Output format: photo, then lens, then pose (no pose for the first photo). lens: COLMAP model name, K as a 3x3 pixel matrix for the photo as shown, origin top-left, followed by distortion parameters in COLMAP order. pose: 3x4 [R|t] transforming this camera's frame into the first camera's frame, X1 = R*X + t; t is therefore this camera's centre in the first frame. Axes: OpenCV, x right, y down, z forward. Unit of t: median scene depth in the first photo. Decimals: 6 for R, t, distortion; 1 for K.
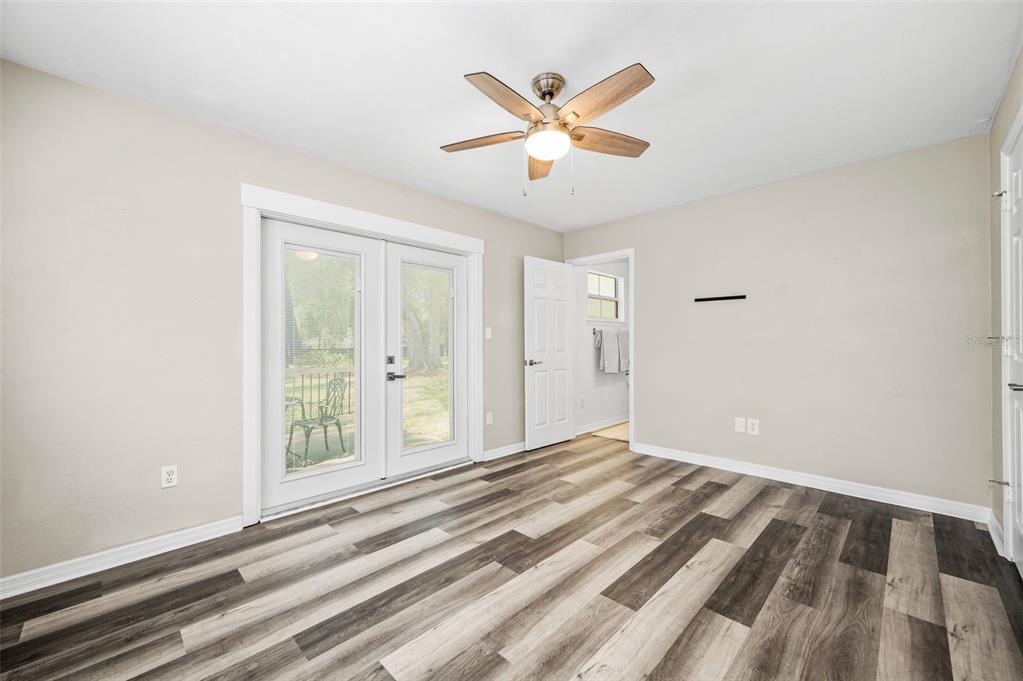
lens RADIAL K [[406.3, 0, 512.9], [0, 406.3, 341.4], [0, 0, 1]] dist [-0.001728, -0.000255]
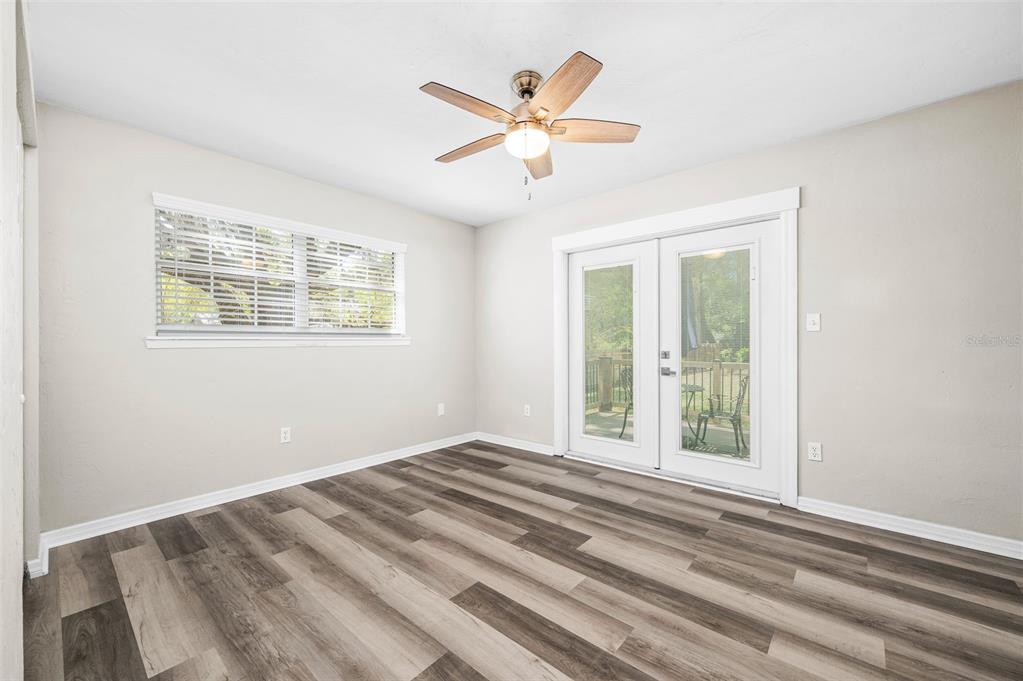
lens RADIAL K [[406.3, 0, 512.9], [0, 406.3, 341.4], [0, 0, 1]] dist [-0.001728, -0.000255]
pose [[0.057422, 0.007168, -0.998324, 0.888111], [0.010750, 0.999912, 0.007798, -0.000197], [0.998292, -0.011179, 0.057340, 0.733362]]
